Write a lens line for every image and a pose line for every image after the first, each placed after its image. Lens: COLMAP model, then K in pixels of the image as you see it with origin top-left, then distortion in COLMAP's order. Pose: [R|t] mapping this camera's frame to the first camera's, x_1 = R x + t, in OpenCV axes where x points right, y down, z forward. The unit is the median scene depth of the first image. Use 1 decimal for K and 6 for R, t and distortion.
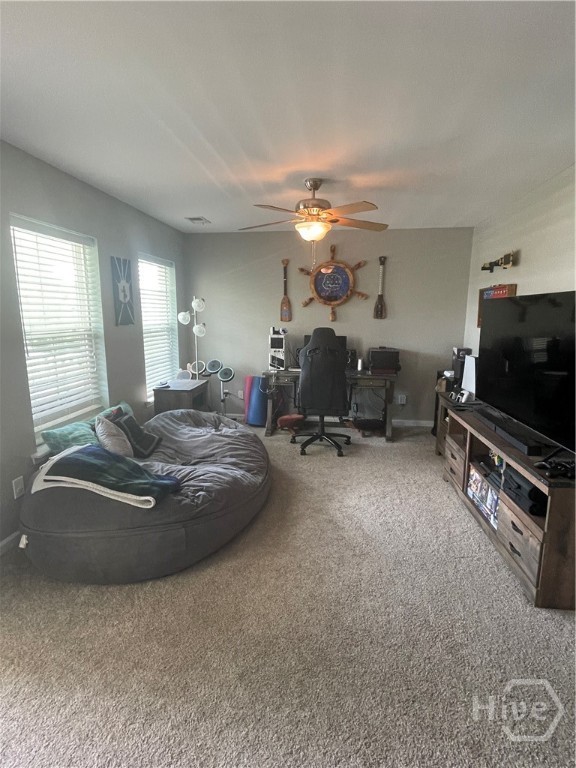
lens RADIAL K [[396.3, 0, 287.0], [0, 396.3, 385.4], [0, 0, 1]] dist [-0.013332, 0.003246]
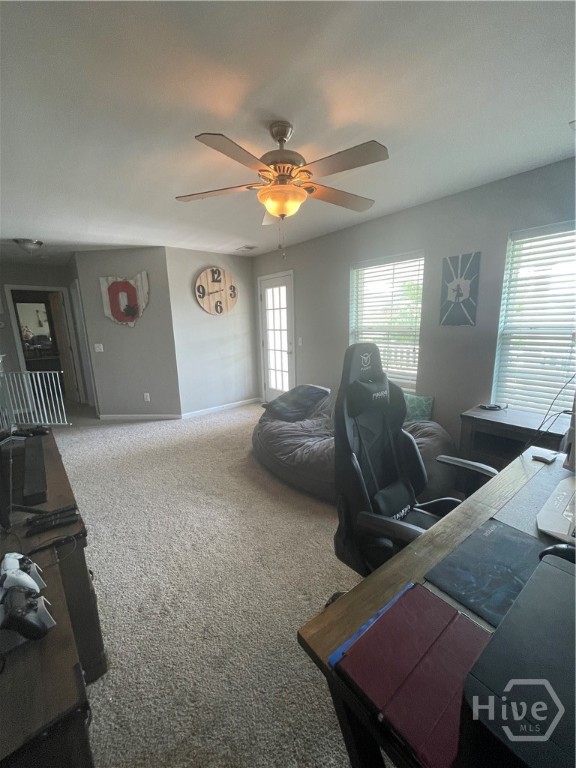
lens RADIAL K [[310.5, 0, 287.8], [0, 310.5, 384.7], [0, 0, 1]] dist [-0.002019, -0.000683]
pose [[-0.677893, 0.157884, -0.718007, 0.507938], [-0.110071, 0.943860, 0.311469, -0.239650], [0.726874, 0.290175, -0.622457, 1.408099]]
